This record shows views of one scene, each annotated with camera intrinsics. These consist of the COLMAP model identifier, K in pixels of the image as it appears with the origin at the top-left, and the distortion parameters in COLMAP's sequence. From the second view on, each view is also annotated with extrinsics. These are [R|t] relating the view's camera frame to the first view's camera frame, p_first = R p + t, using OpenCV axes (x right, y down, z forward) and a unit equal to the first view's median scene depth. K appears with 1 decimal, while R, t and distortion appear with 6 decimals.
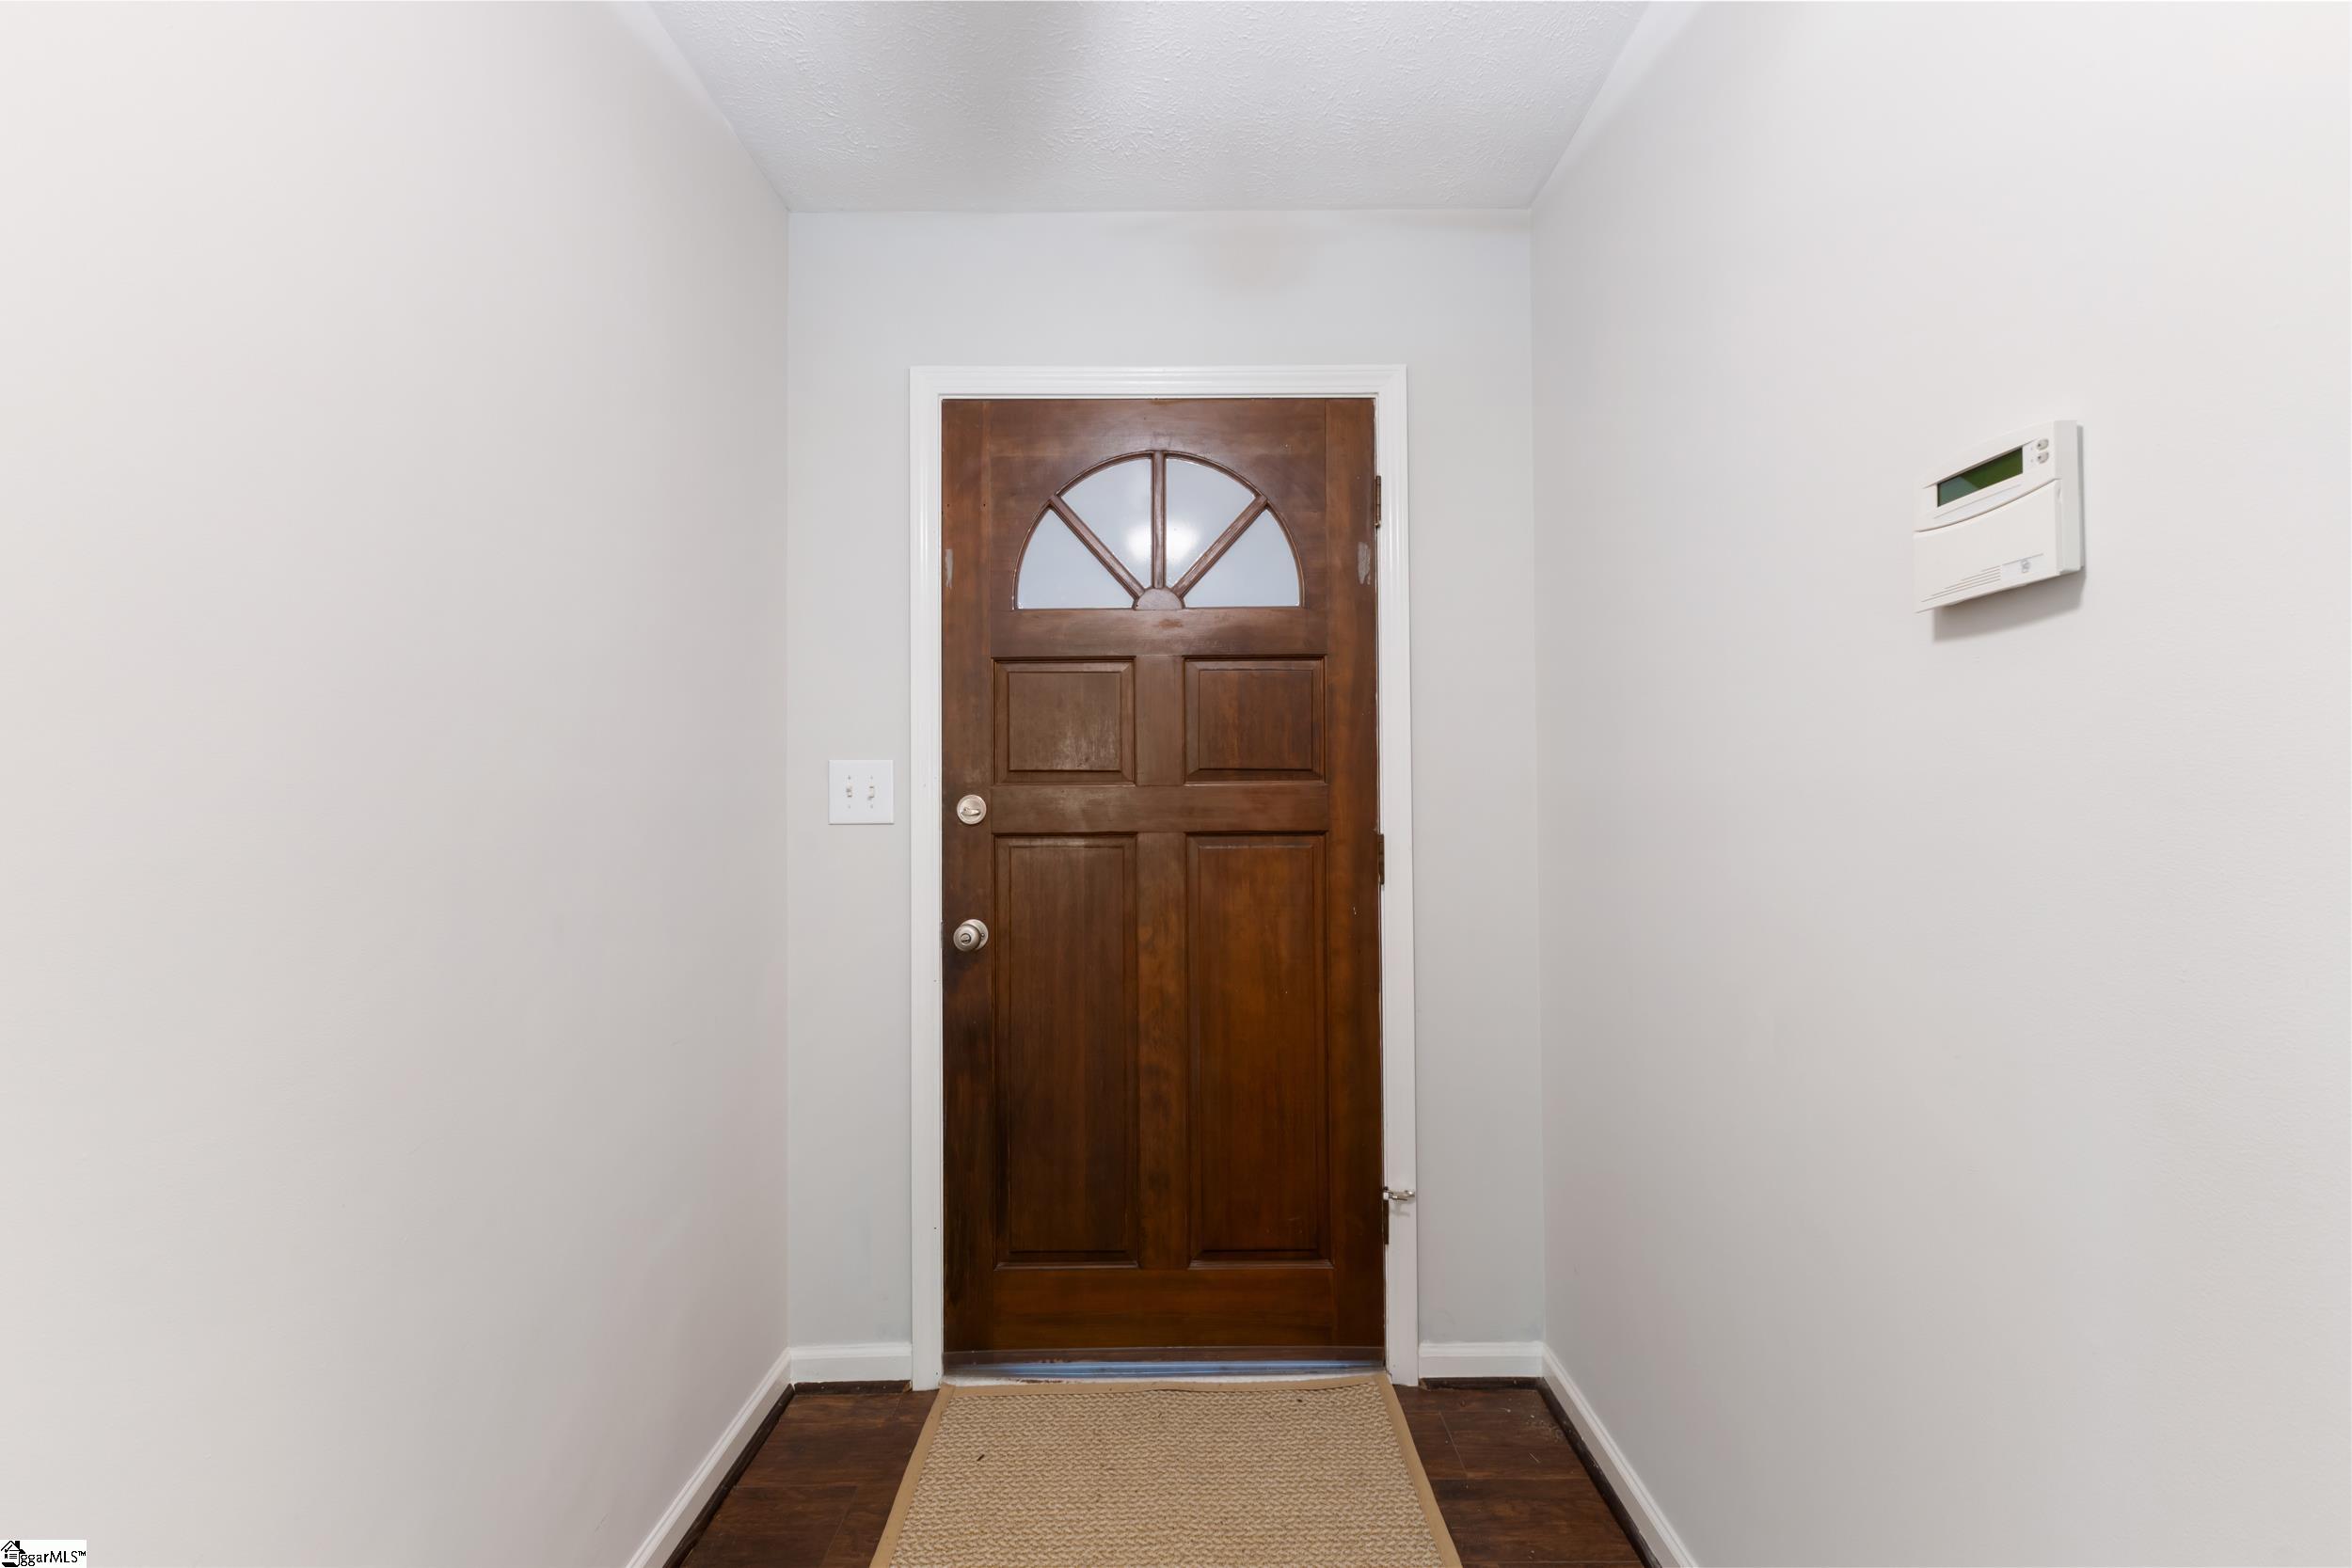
lens RADIAL K [[1031.2, 0, 1174.5], [0, 1031.2, 781.7], [0, 0, 1]] dist [0.011138, -0.004608]
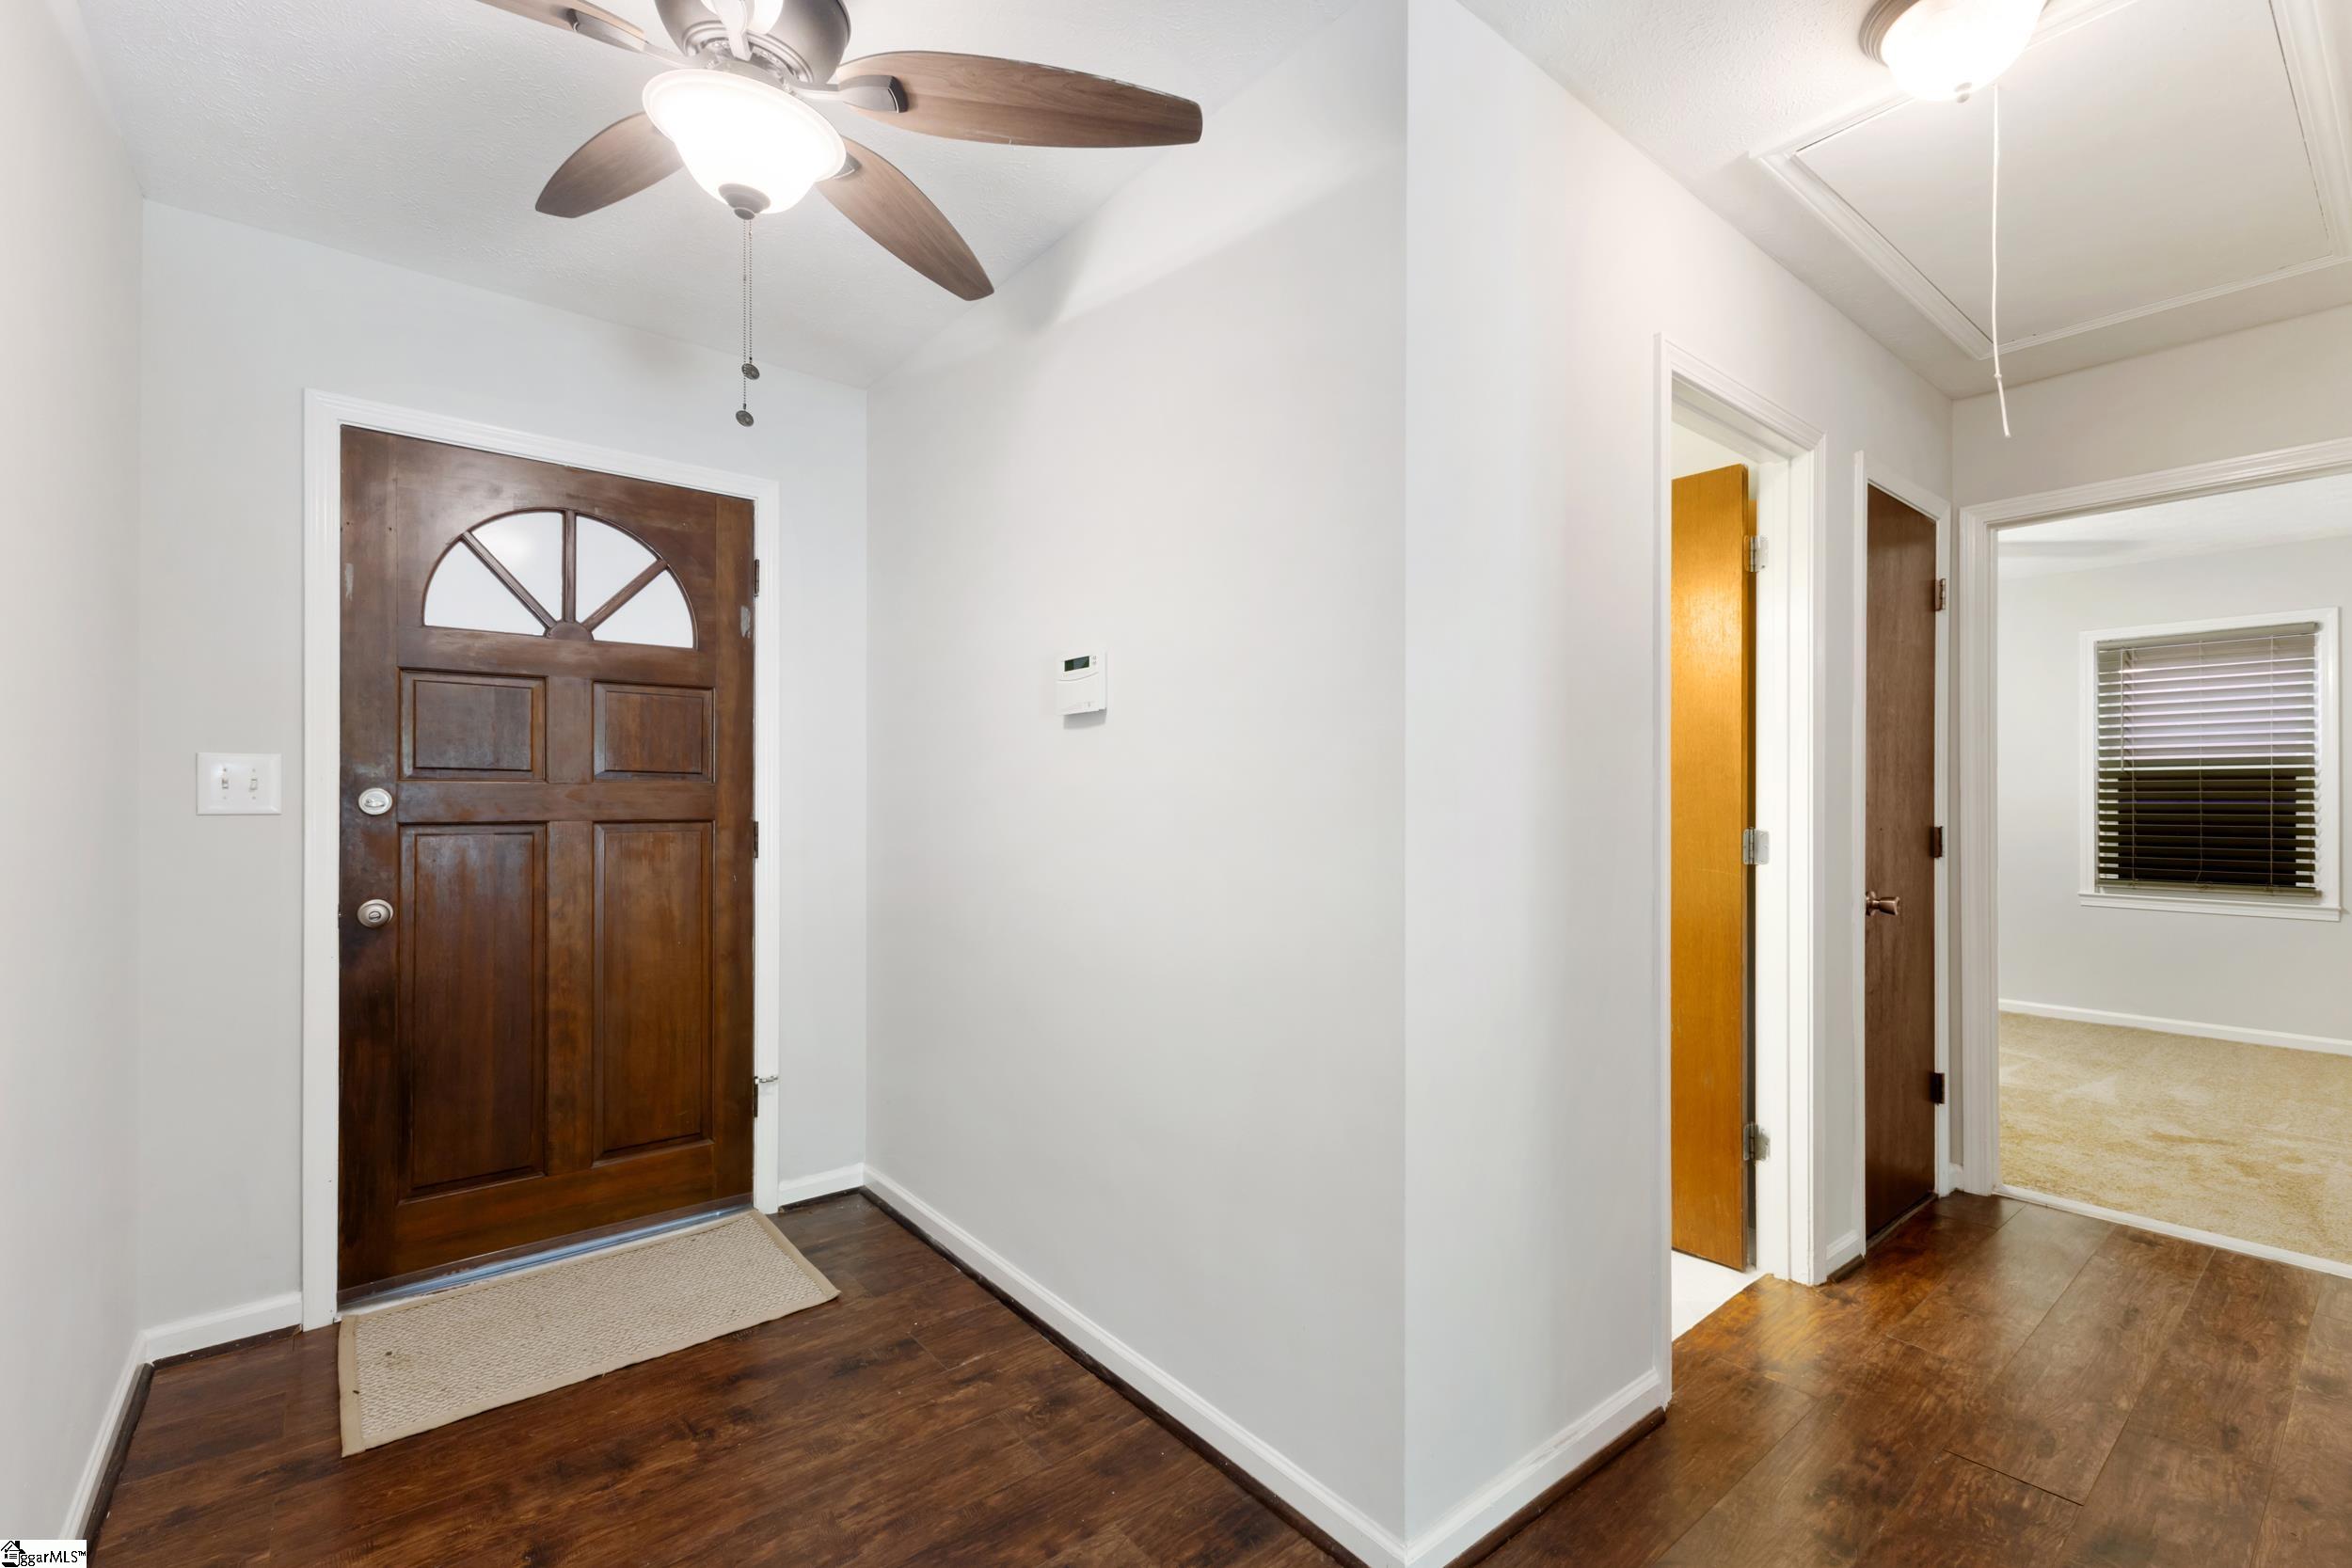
lens RADIAL K [[1031.2, 0, 1167.4], [0, 1031.2, 801.0], [0, 0, 1]] dist [0.011138, -0.004608]
pose [[0.785460, 0.007425, 0.618868, -0.217648], [-0.019579, 0.999726, 0.012856, -0.004619], [-0.618603, -0.022215, 0.785390, -0.410482]]
